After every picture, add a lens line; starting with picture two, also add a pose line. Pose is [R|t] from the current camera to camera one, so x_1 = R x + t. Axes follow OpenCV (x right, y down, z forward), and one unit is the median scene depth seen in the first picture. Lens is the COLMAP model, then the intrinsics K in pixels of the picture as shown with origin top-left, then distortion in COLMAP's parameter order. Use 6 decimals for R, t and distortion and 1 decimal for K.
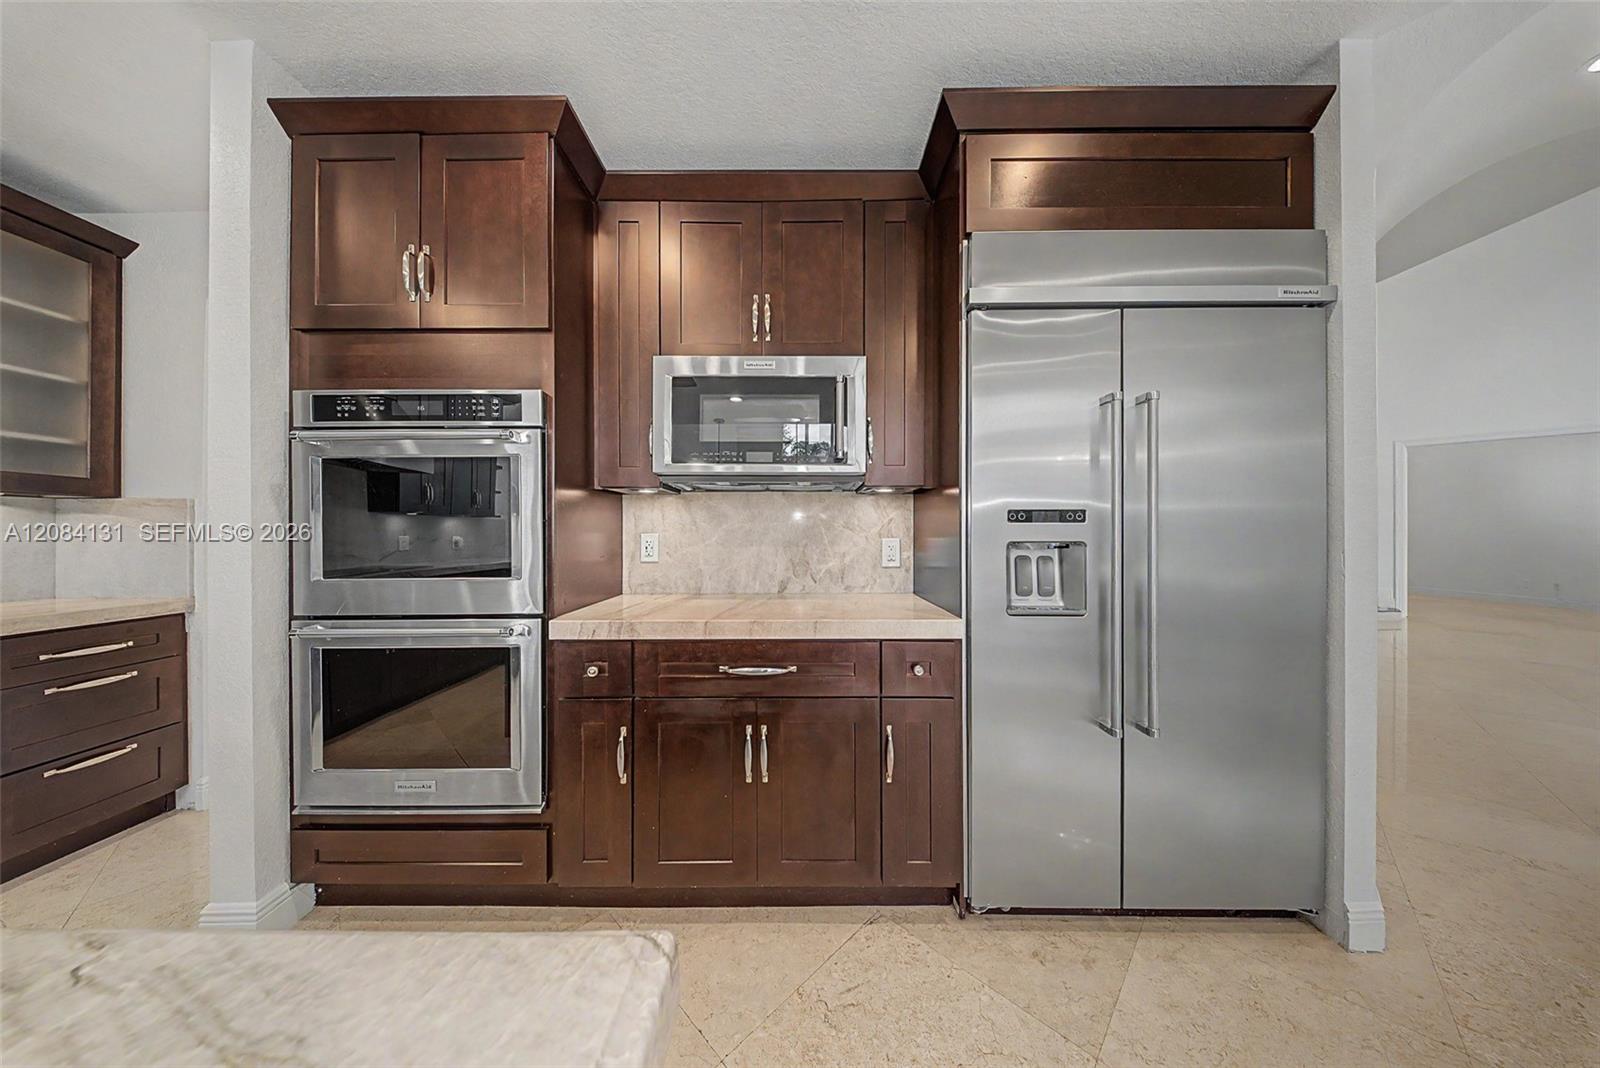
lens RADIAL K [[487.6, 0, 789.8], [0, 487.6, 534.2], [0, 0, 1]] dist [-0.001724, -0.000215]
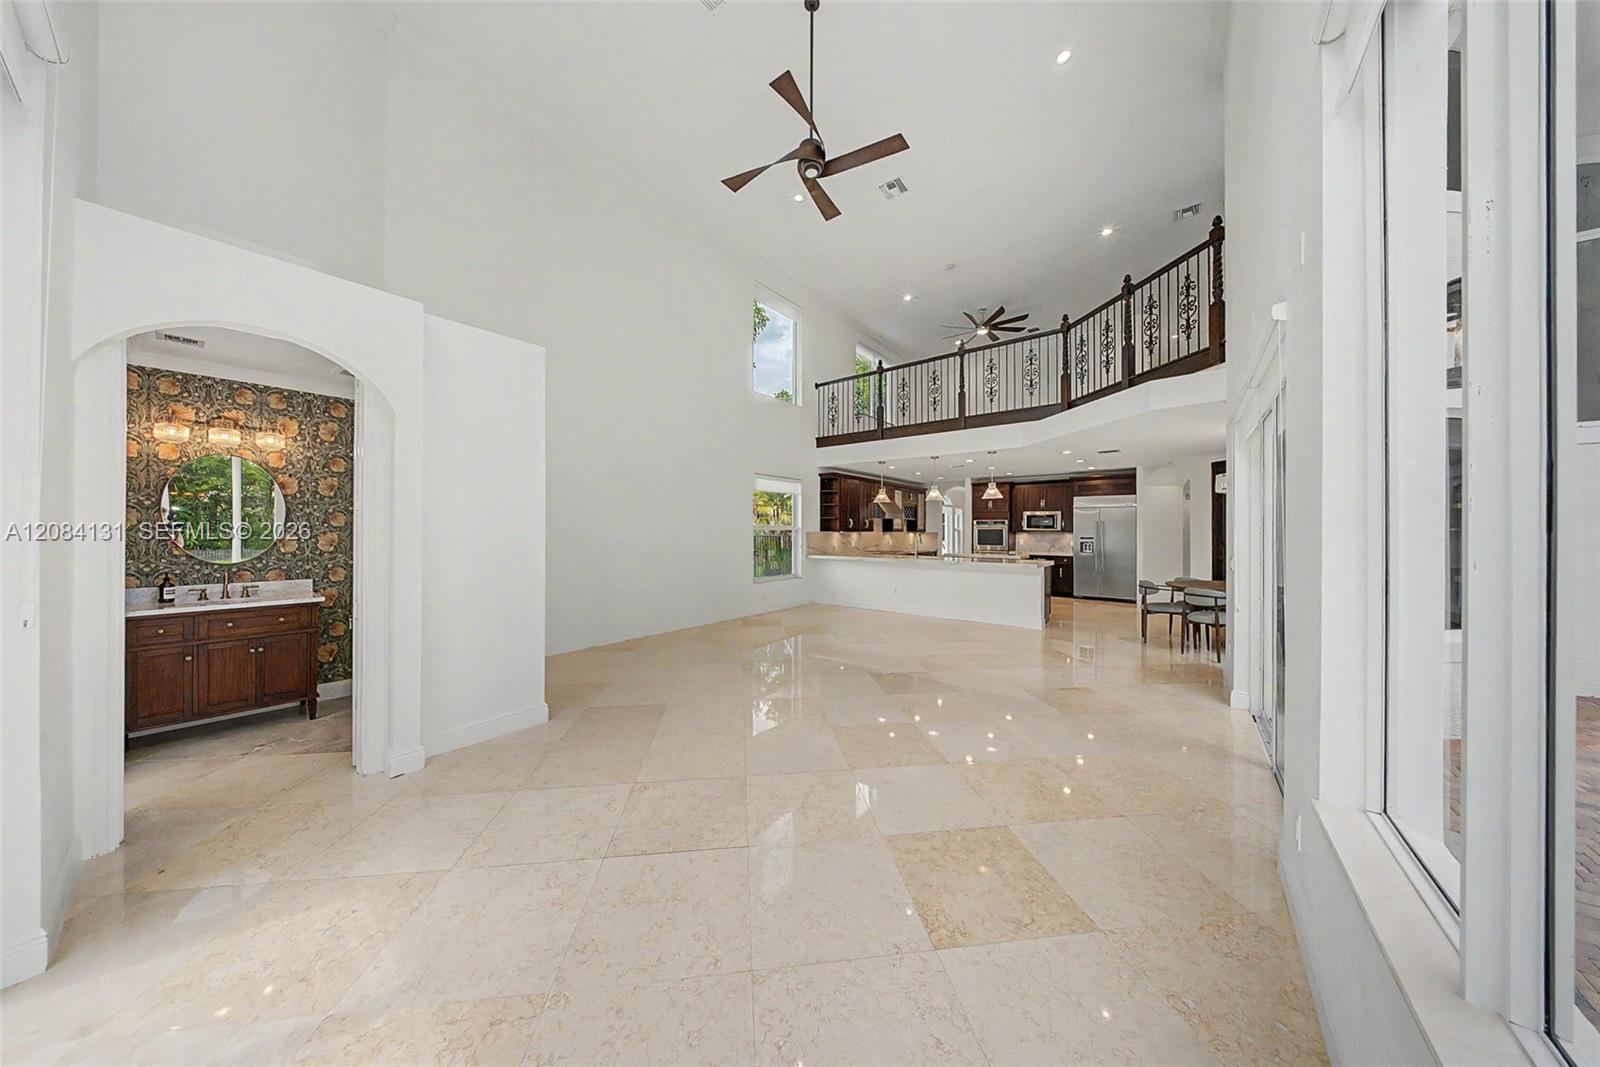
lens RADIAL K [[487.6, 0, 789.5], [0, 487.6, 529.0], [0, 0, 1]] dist [-0.001724, -0.000215]
pose [[0.793279, 0.001533, -0.608857, 1.196692], [-0.007718, 0.999942, -0.007538, -0.069702], [0.608810, 0.010679, 0.793244, -6.033667]]
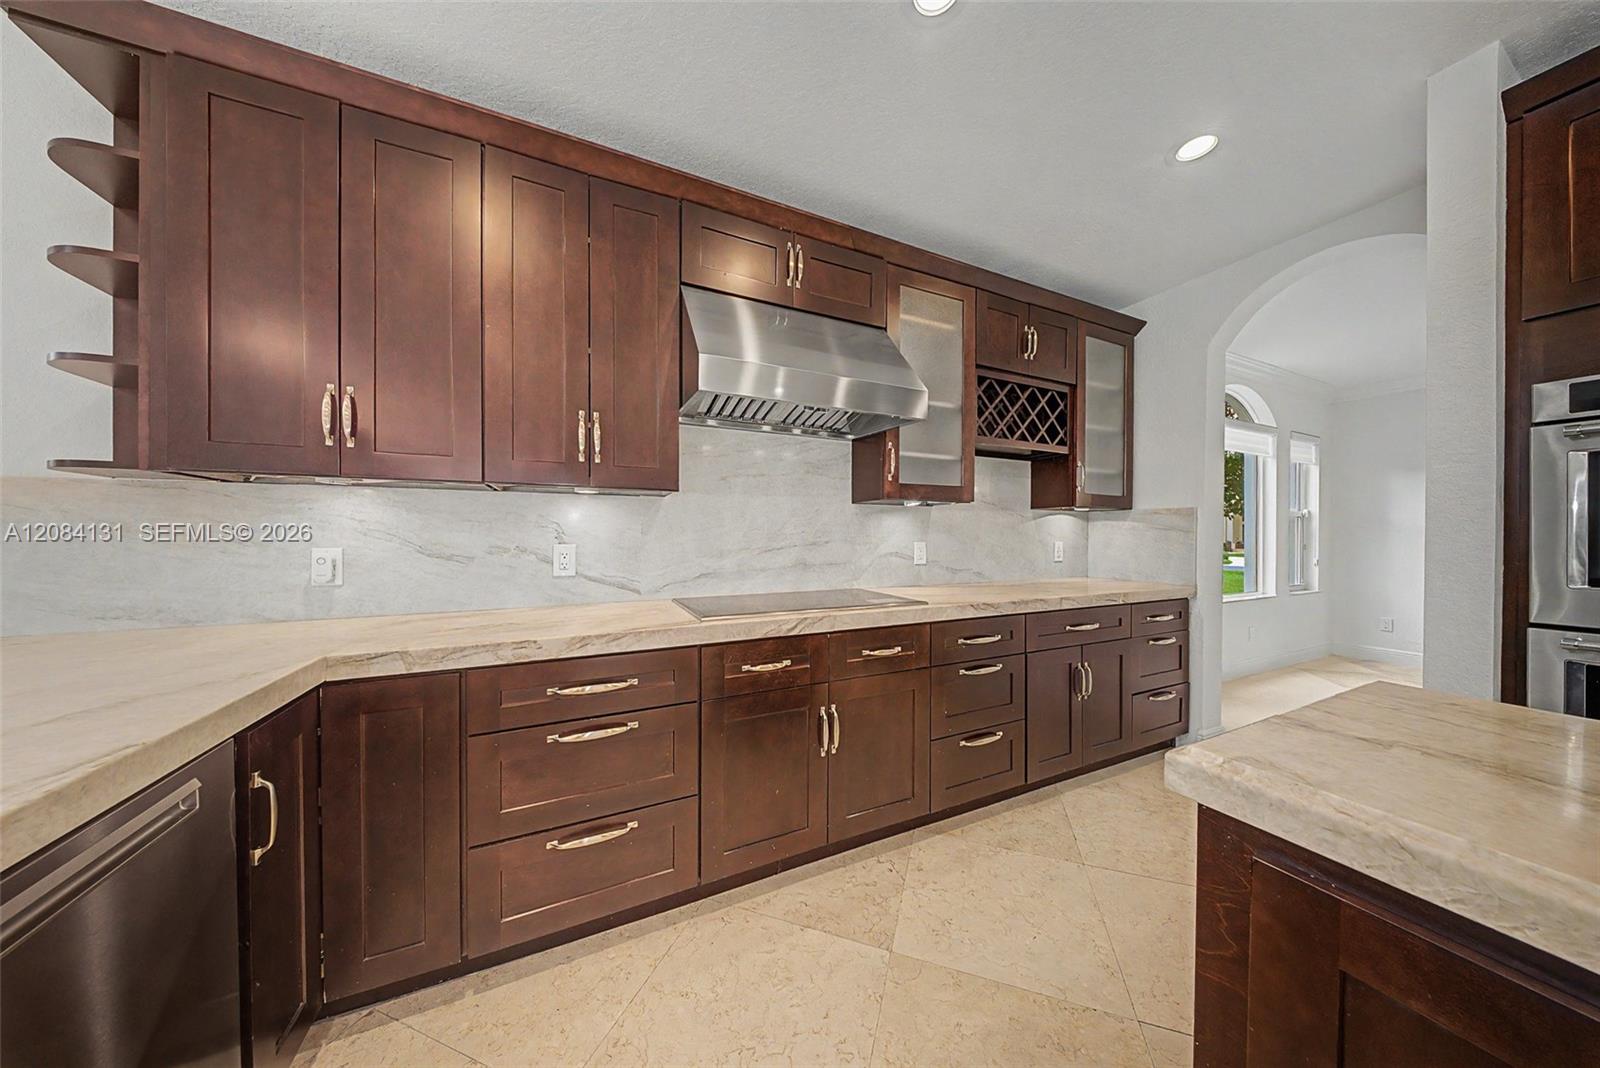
lens RADIAL K [[487.6, 0, 796.4], [0, 487.6, 532.7], [0, 0, 1]] dist [-0.001724, -0.000215]
pose [[0.454874, -0.000005, -0.890556, -0.724040], [-0.007047, 0.999969, -0.003605, 0.005121], [0.890528, 0.007915, 0.454859, -0.612929]]
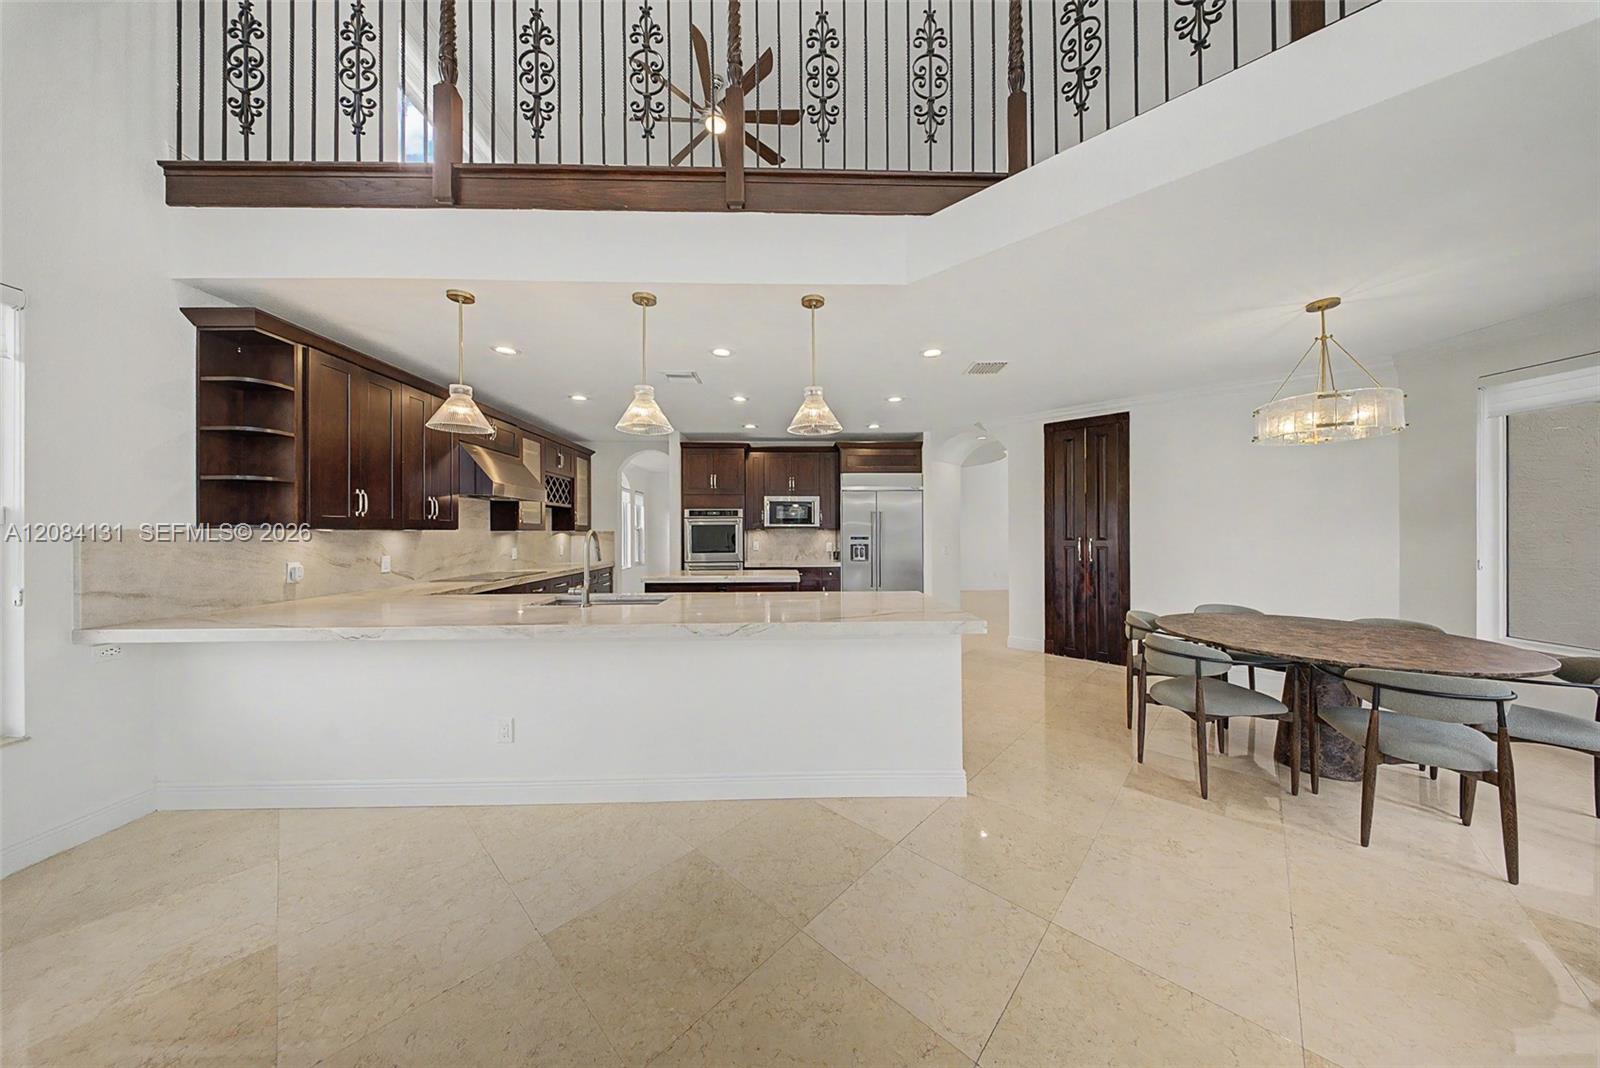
lens RADIAL K [[487.6, 0, 798.6], [0, 487.6, 532.8], [0, 0, 1]] dist [-0.001724, -0.000215]
pose [[0.998873, -0.001273, 0.047451, -0.194896], [0.001432, 0.999993, -0.003327, -0.064135], [-0.047447, 0.003391, 0.998868, -2.887060]]
